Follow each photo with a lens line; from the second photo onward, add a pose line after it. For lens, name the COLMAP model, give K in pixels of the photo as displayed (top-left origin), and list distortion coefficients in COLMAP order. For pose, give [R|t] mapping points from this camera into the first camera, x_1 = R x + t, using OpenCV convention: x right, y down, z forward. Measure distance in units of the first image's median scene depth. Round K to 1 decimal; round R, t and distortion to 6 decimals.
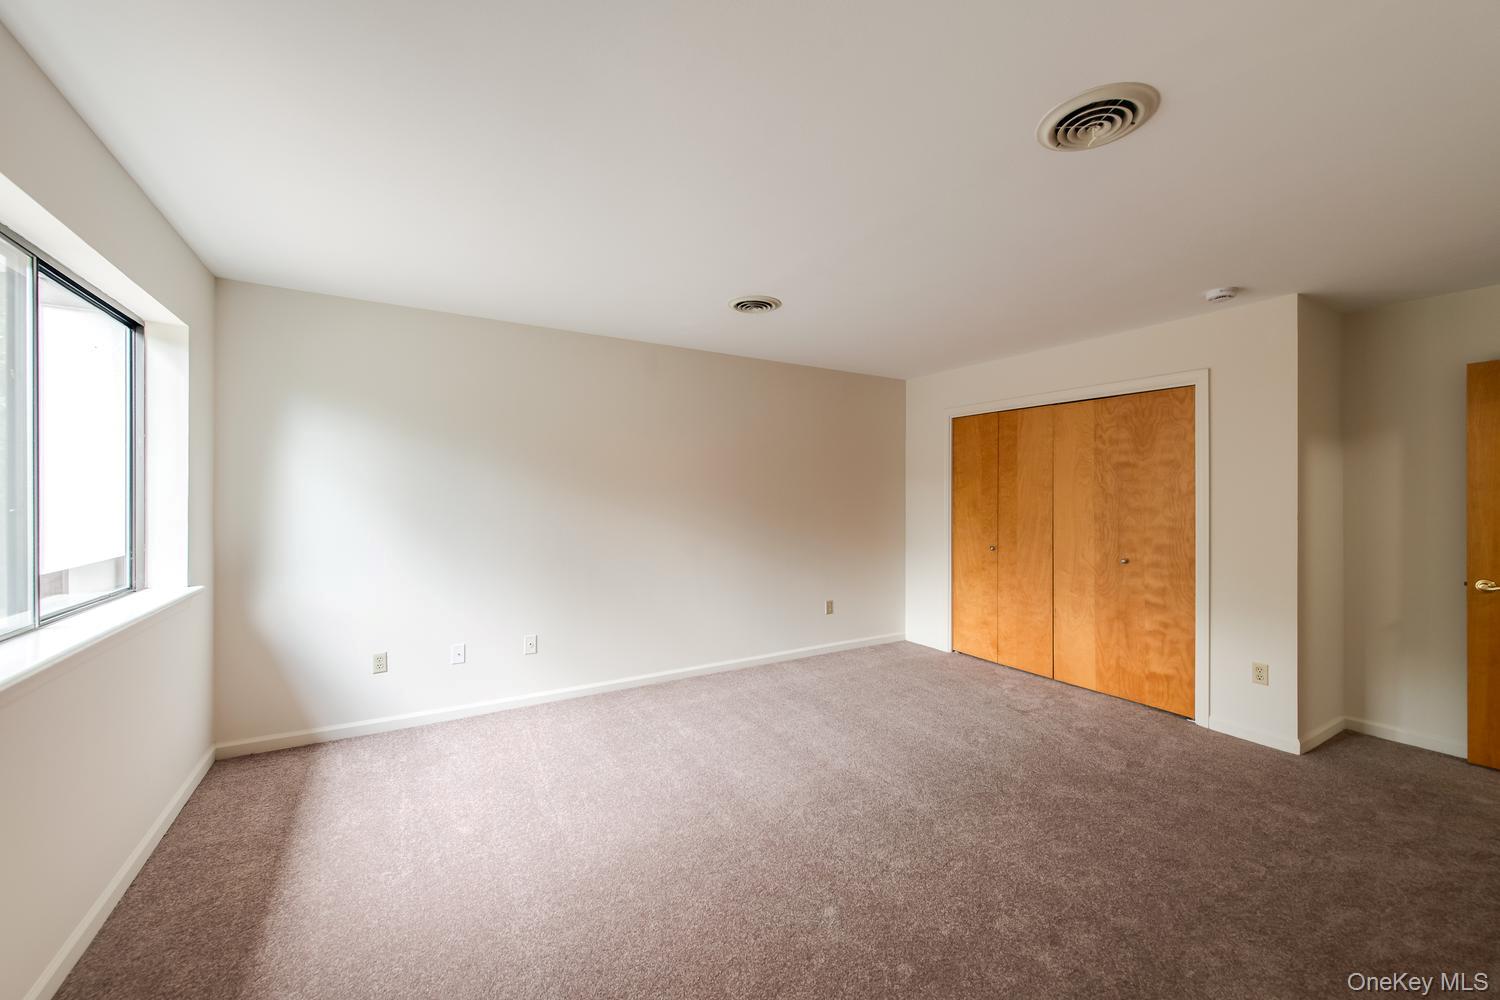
lens RADIAL K [[581.2, 0, 750.0], [0, 581.2, 495.8], [0, 0, 1]] dist [-0.000125, 0.000035]
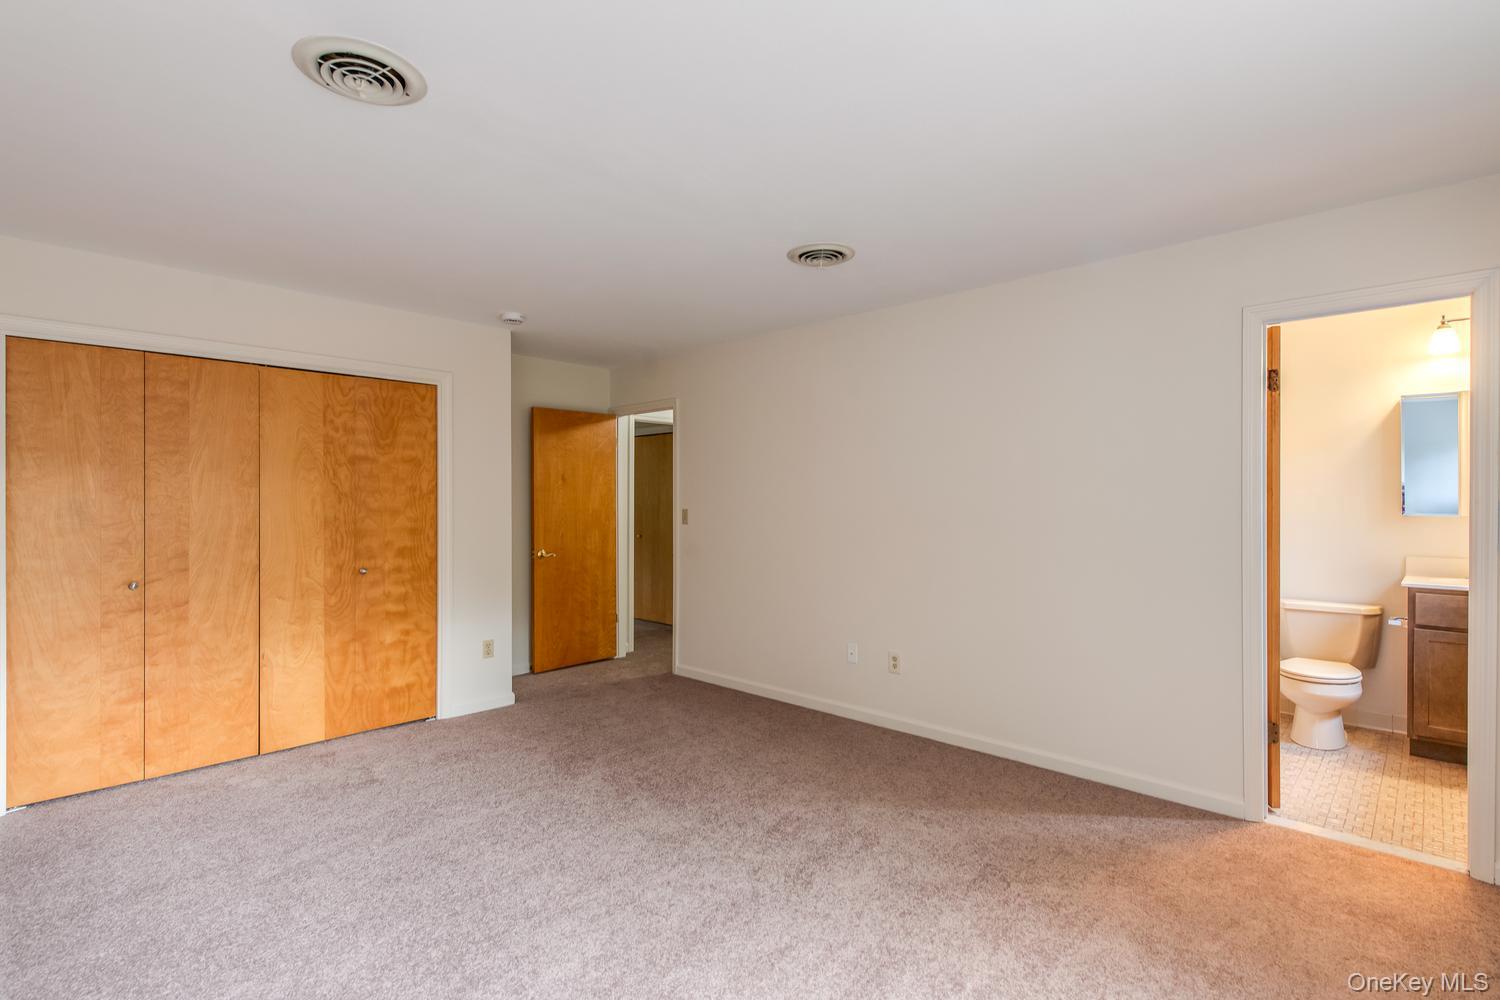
lens RADIAL K [[718.8, 0, 750.3], [0, 718.8, 499.1], [0, 0, 1]] dist [0.003215, 0.000458]
pose [[-0.257942, -0.002345, 0.966158, -0.529199], [0.001977, 0.999994, 0.002955, 0.004193], [-0.966159, 0.002672, -0.257935, 0.722918]]
